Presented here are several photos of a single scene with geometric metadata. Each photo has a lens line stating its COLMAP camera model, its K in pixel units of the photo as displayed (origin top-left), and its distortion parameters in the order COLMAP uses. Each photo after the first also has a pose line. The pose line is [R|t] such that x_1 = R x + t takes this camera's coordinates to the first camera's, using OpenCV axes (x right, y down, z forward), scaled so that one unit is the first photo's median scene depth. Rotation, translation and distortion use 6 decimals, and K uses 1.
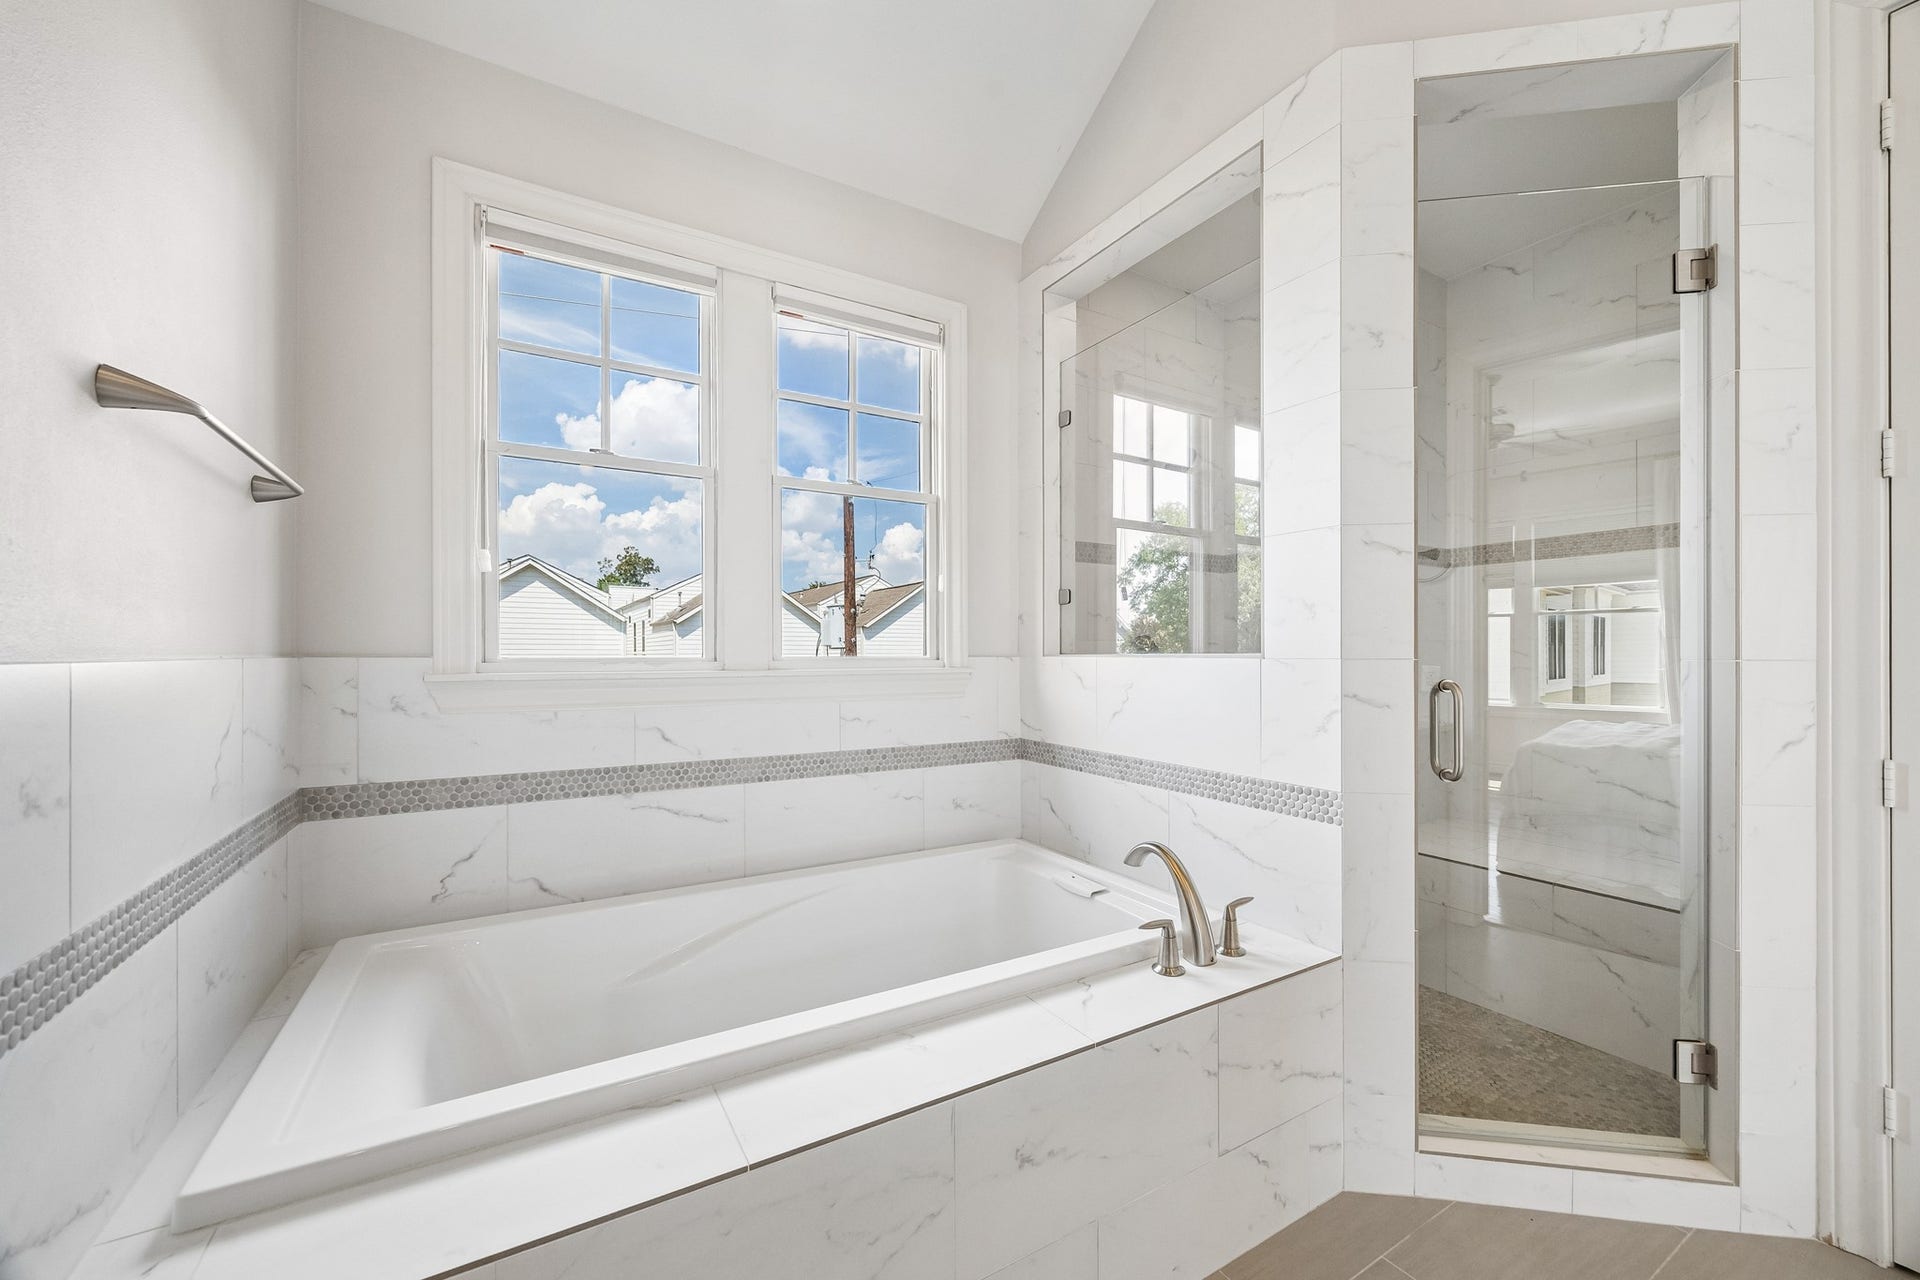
lens RADIAL K [[739.5, 0, 966.2], [0, 739.5, 656.9], [0, 0, 1]] dist [-0.001125, -0.000040]
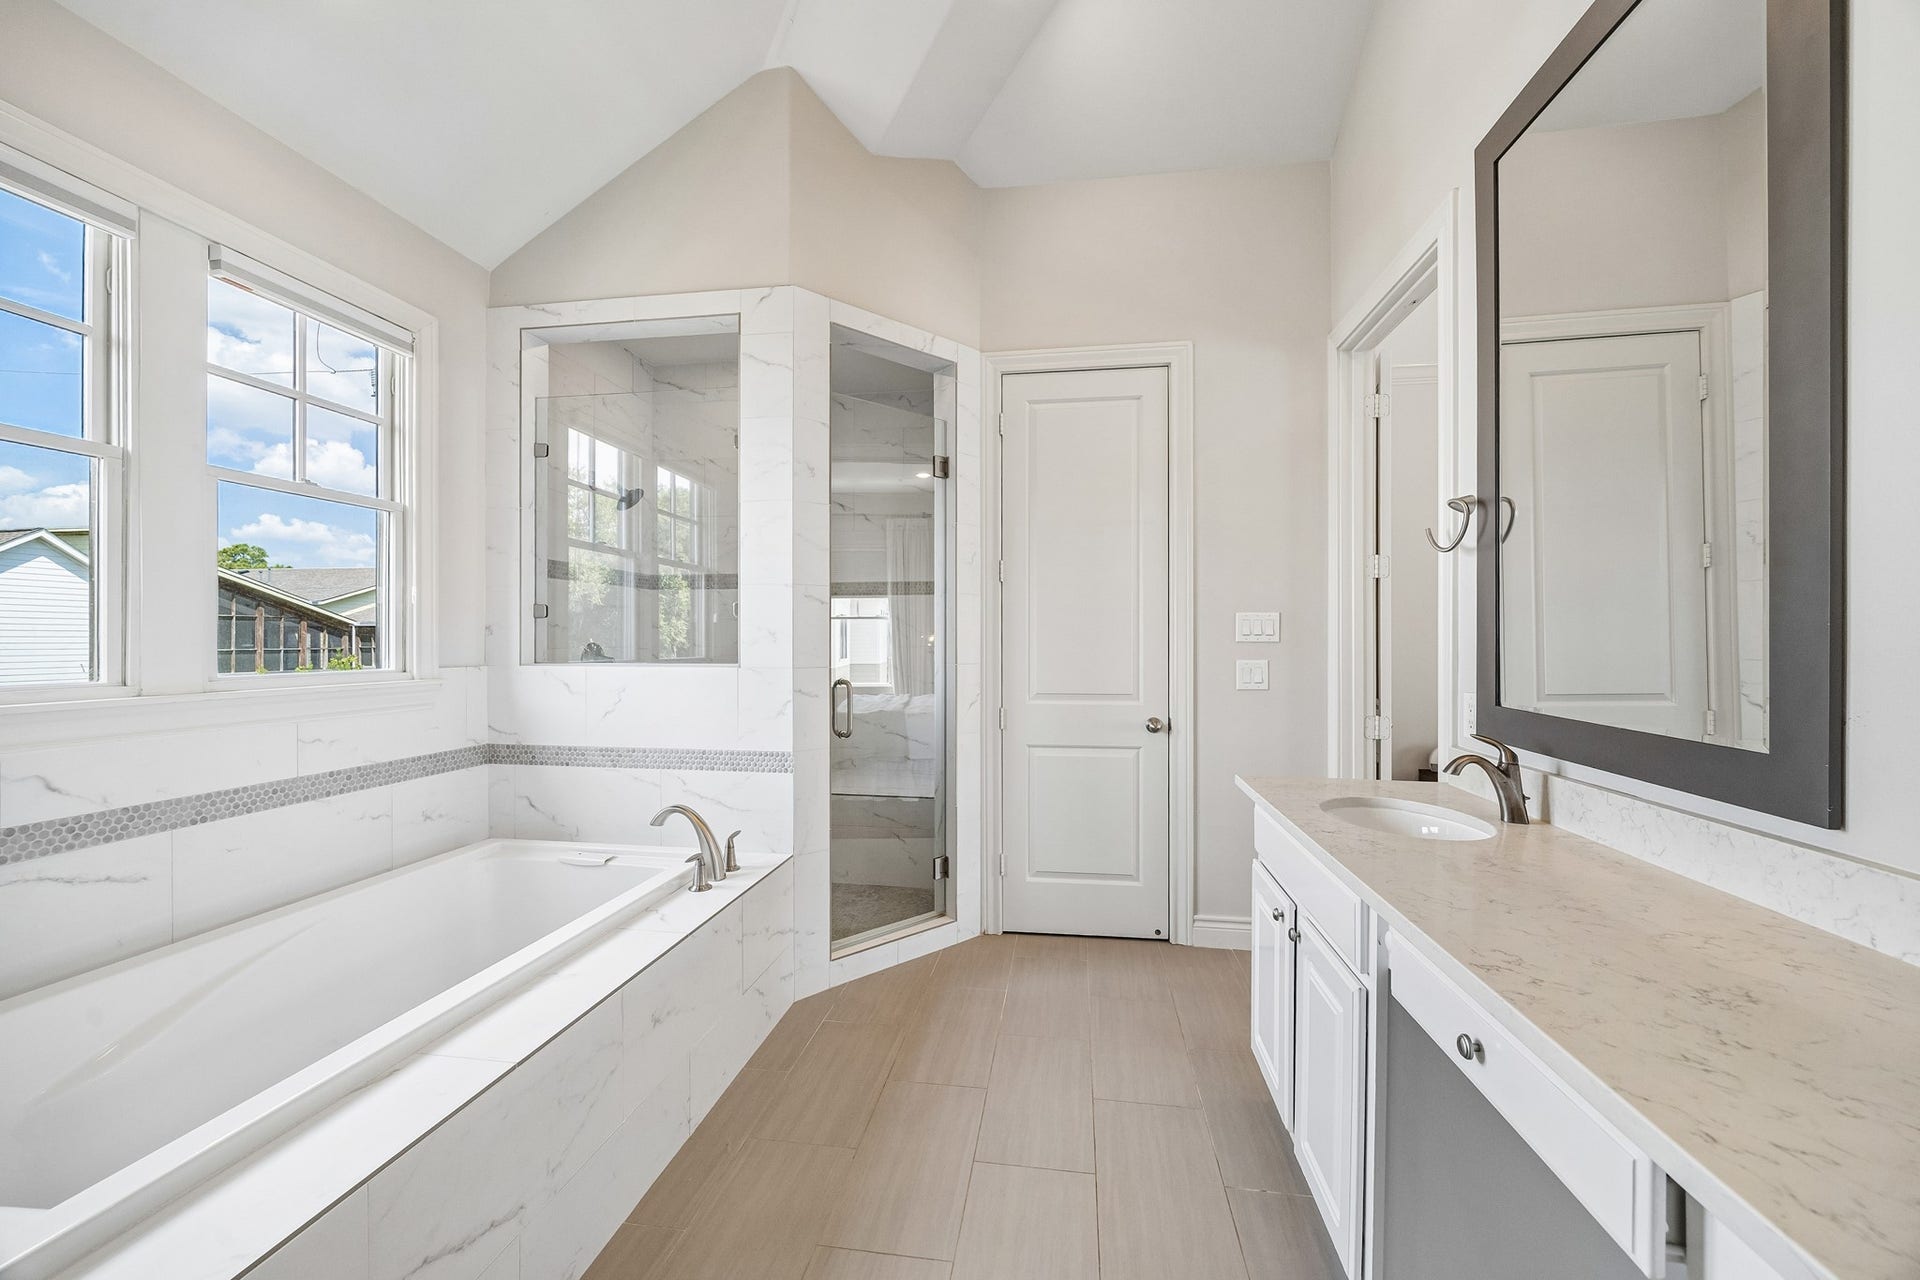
lens RADIAL K [[746.2, 0, 980.6], [0, 746.2, 637.7], [0, 0, 1]] dist [0.000504, 0.000346]
pose [[0.618585, 0.004425, 0.785705, -0.394148], [-0.000219, 0.999985, -0.005459, -0.041901], [-0.785718, 0.003205, 0.618577, -0.243155]]
